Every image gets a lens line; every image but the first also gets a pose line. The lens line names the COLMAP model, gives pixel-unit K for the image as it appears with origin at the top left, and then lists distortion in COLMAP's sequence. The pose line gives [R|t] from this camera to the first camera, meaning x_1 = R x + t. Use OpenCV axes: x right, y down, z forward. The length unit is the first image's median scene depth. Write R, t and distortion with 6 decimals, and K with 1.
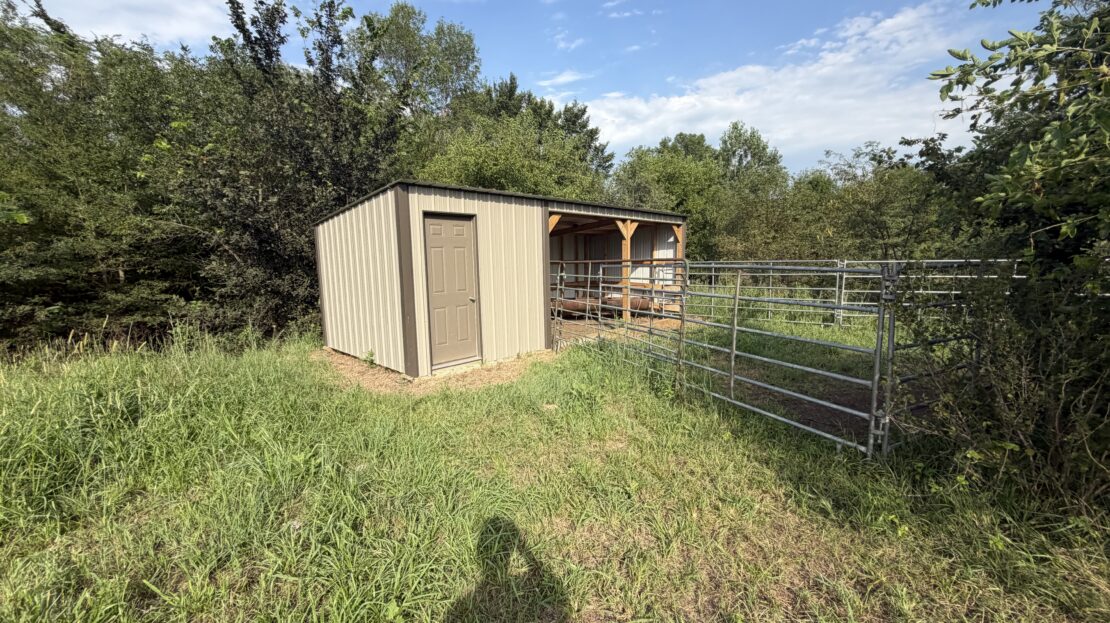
lens RADIAL K [[442.3, 0, 550.6], [0, 442.3, 311.0], [0, 0, 1]] dist [0.002399, -0.000324]
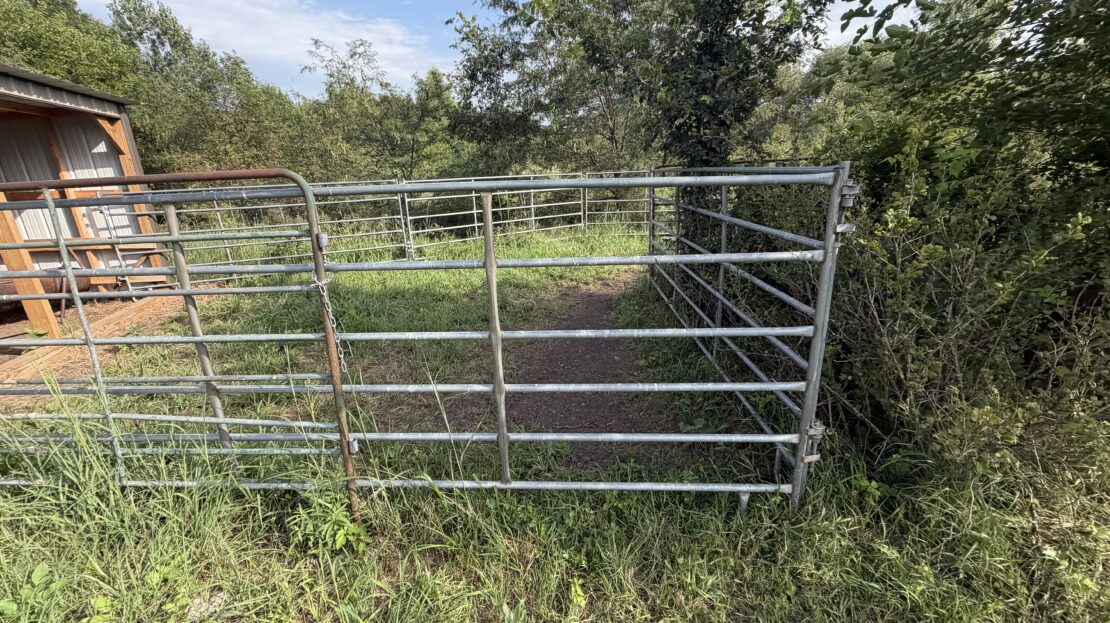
lens RADIAL K [[442.3, 0, 550.7], [0, 442.3, 310.2], [0, 0, 1]] dist [0.002399, -0.000324]
pose [[0.475057, -0.269142, 0.837785, 0.042327], [0.132590, 0.963100, 0.234217, -0.034817], [-0.869909, -0.000185, 0.493213, 0.330366]]
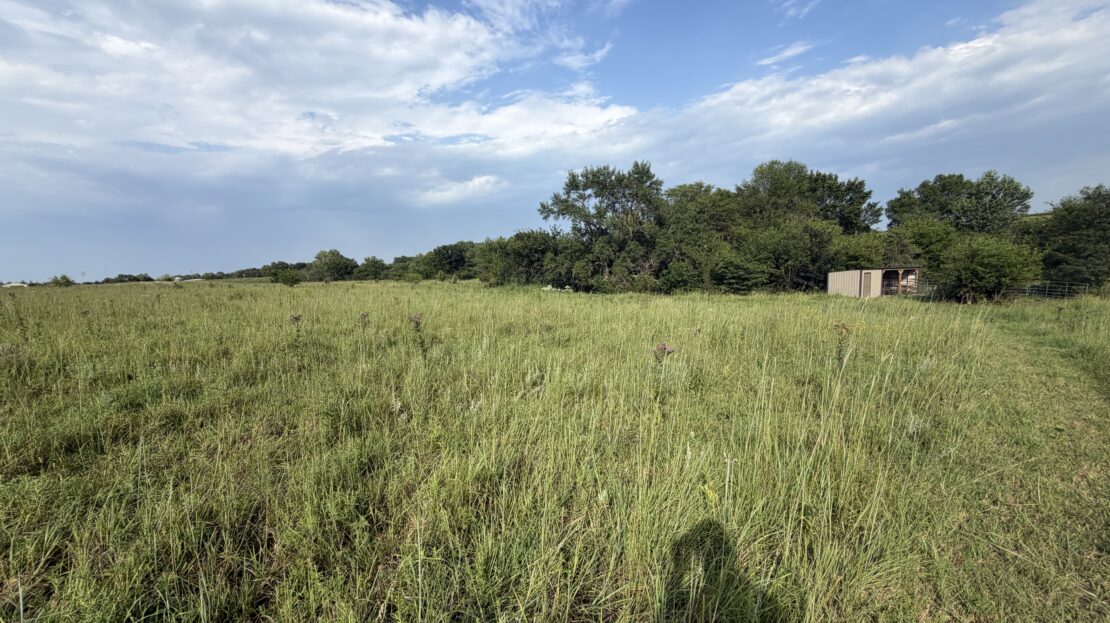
lens RADIAL K [[442.3, 0, 552.8], [0, 442.3, 314.8], [0, 0, 1]] dist [0.002399, -0.000324]
pose [[0.899976, 0.040806, -0.434025, -0.959425], [-0.039173, 0.999152, 0.012711, 0.300308], [0.434175, 0.005562, 0.900811, -4.224415]]
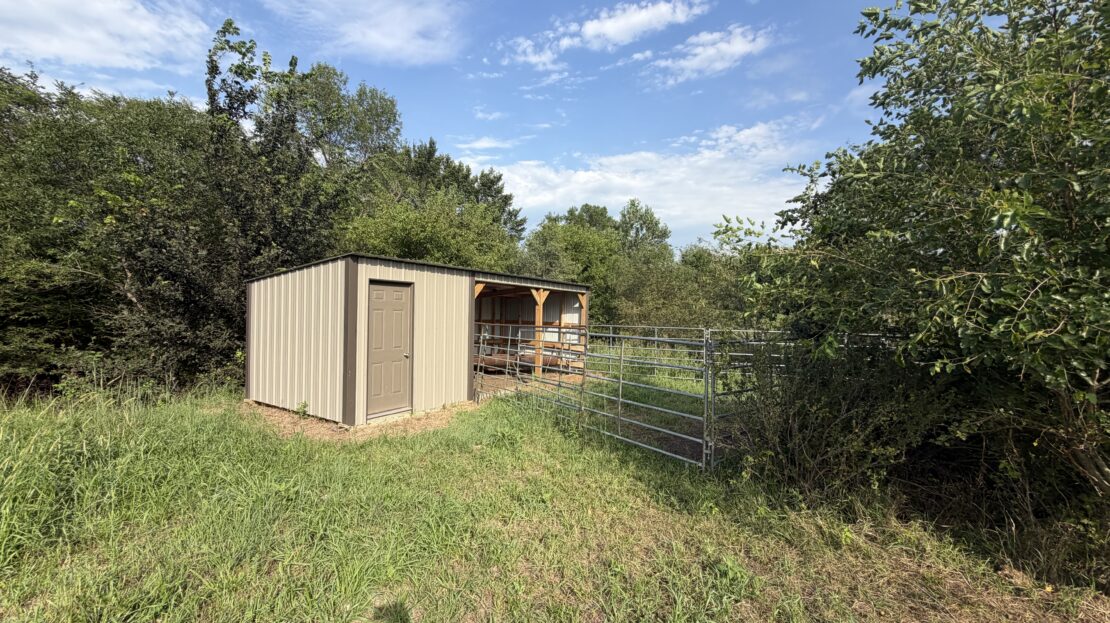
lens RADIAL K [[442.3, 0, 547.4], [0, 442.3, 309.0], [0, 0, 1]] dist [0.002399, -0.000324]
pose [[0.980281, 0.036103, 0.194281, -0.032669], [-0.011222, 0.991753, -0.127672, -0.002808], [-0.197288, 0.122974, 0.972602, -0.131876]]
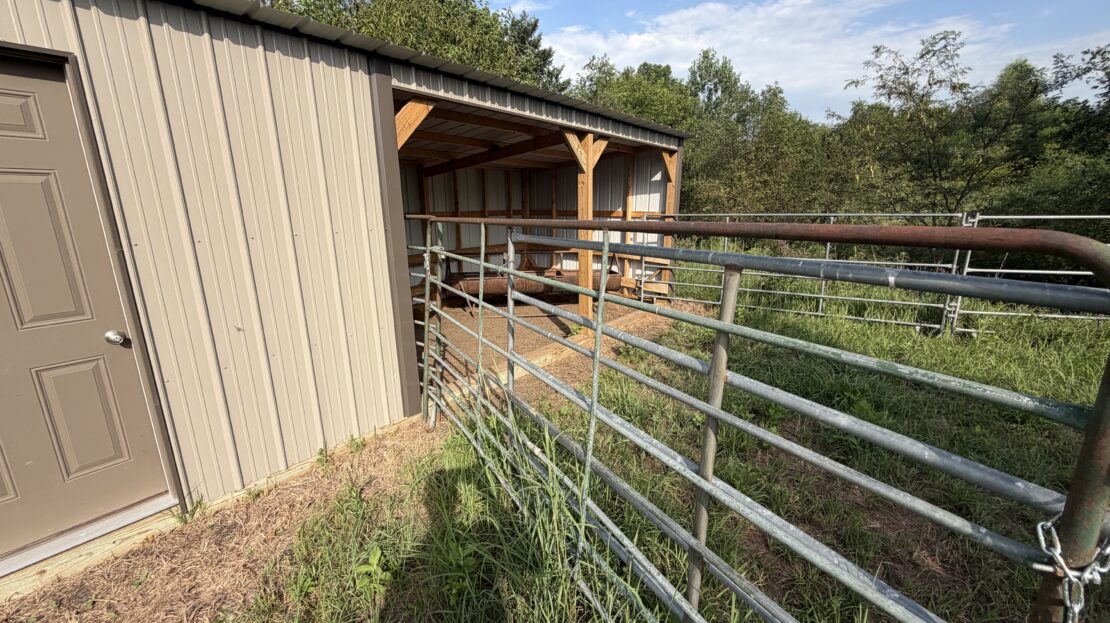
lens RADIAL K [[442.3, 0, 552.9], [0, 442.3, 310.3], [0, 0, 1]] dist [0.002399, -0.000324]
pose [[0.995059, -0.017866, 0.097666, 0.075786], [0.006544, 0.993340, 0.115032, -0.057314], [-0.099071, -0.113825, 0.988549, 0.450511]]
